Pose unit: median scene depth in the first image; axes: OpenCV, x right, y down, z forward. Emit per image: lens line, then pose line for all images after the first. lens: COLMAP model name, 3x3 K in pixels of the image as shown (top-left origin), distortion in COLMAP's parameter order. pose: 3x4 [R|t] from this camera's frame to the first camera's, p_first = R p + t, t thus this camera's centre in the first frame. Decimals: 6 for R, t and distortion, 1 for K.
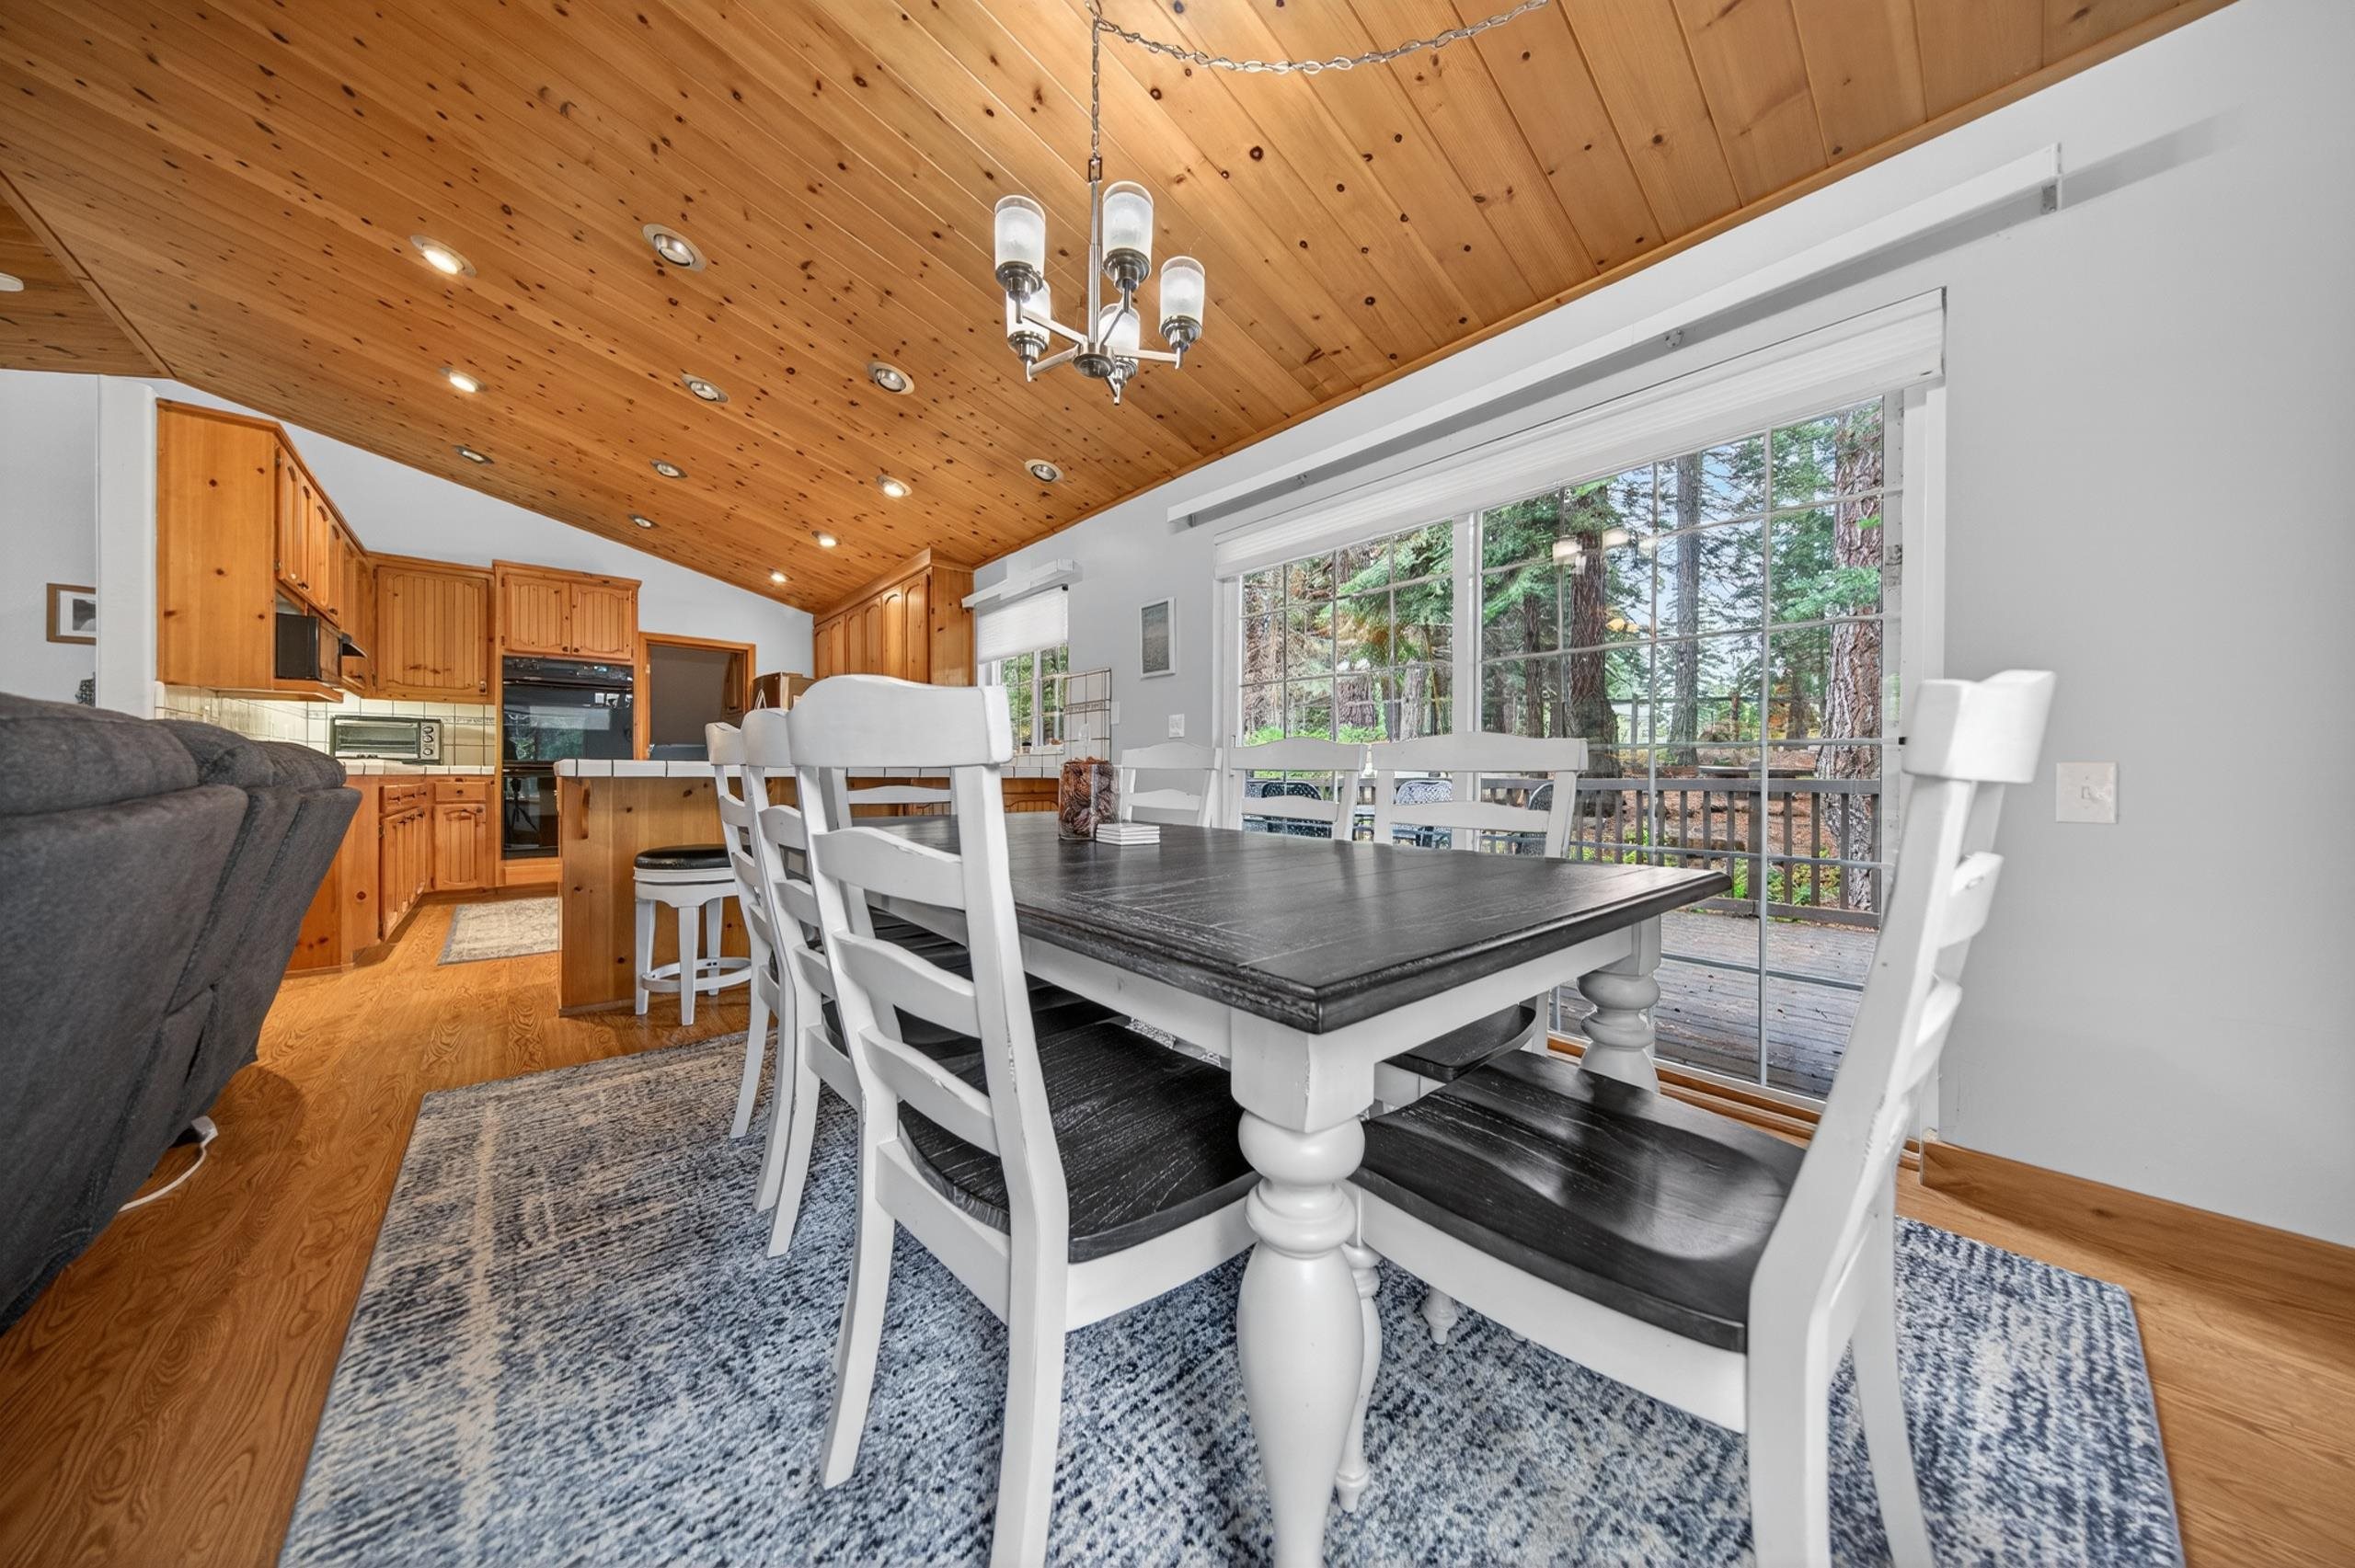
lens RADIAL K [[742.2, 0, 1181.3], [0, 742.2, 775.3], [0, 0, 1]] dist [0.009039, -0.002074]
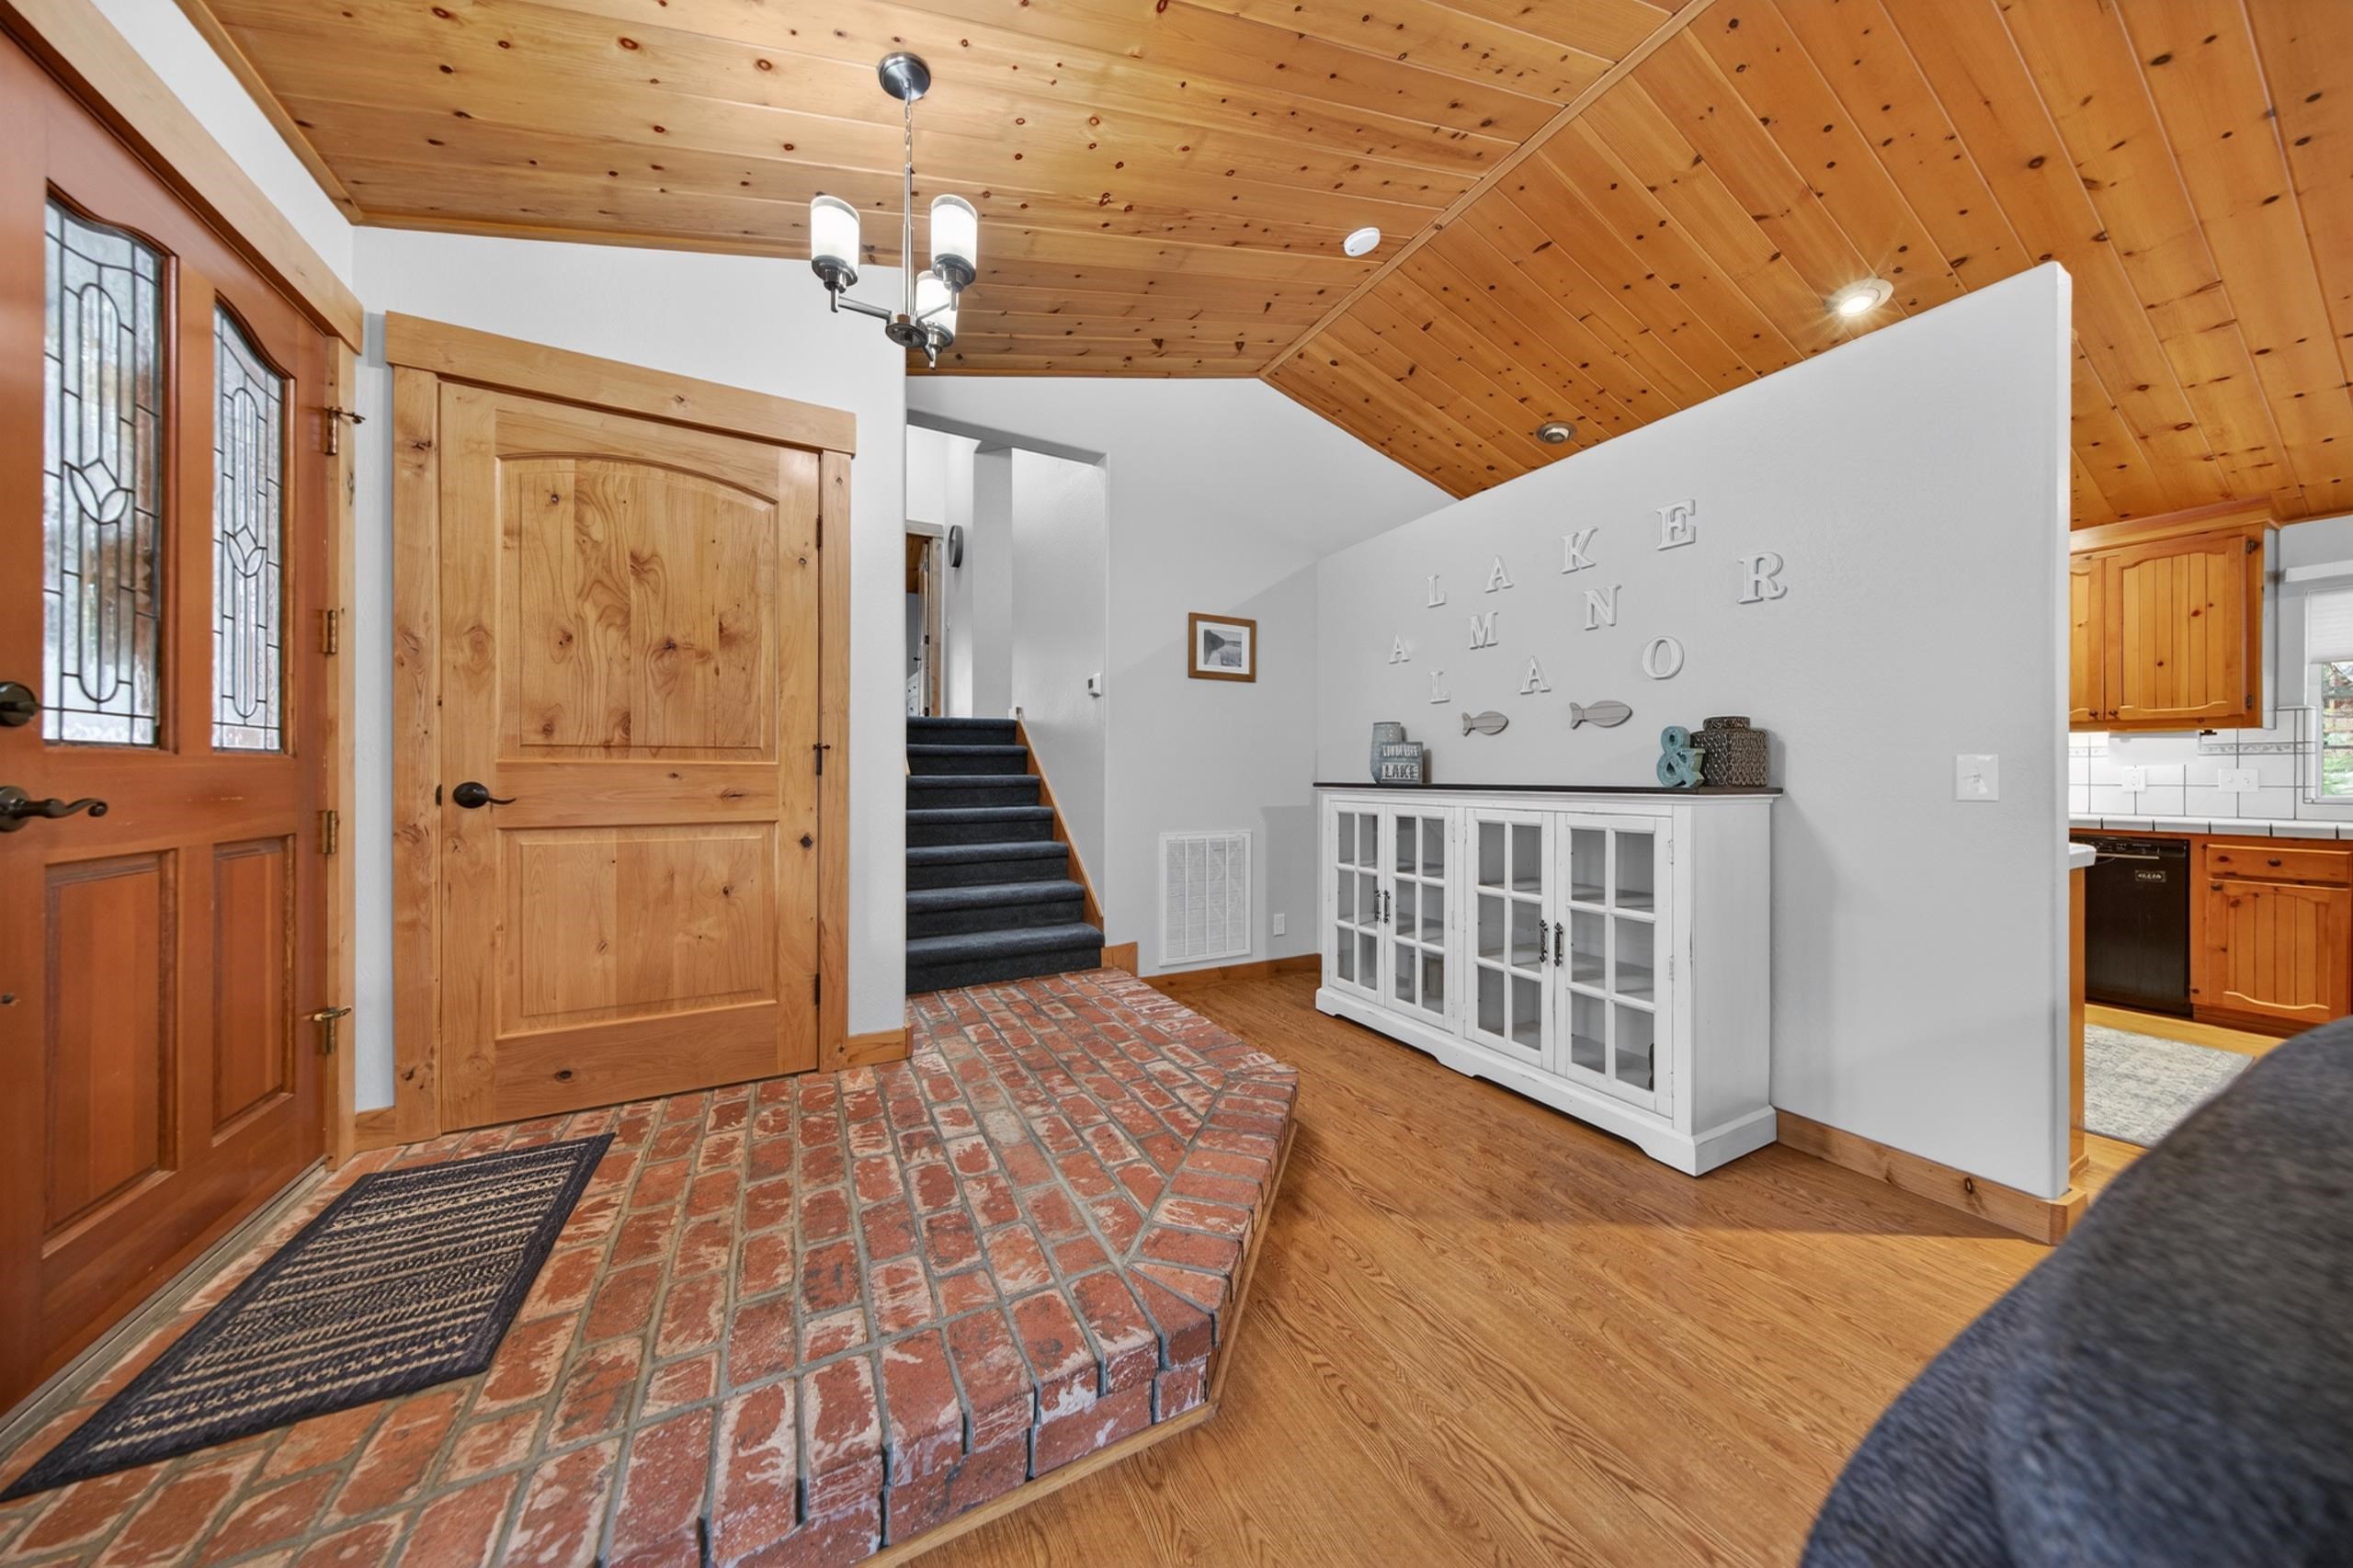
lens RADIAL K [[741.7, 0, 1185.7], [0, 741.7, 768.0], [0, 0, 1]] dist [0.009039, -0.002074]
pose [[0.973601, -0.003888, -0.228225, -1.117570], [0.002450, 0.999975, -0.006584, -0.054693], [0.228245, 0.005851, 0.973586, 0.113143]]
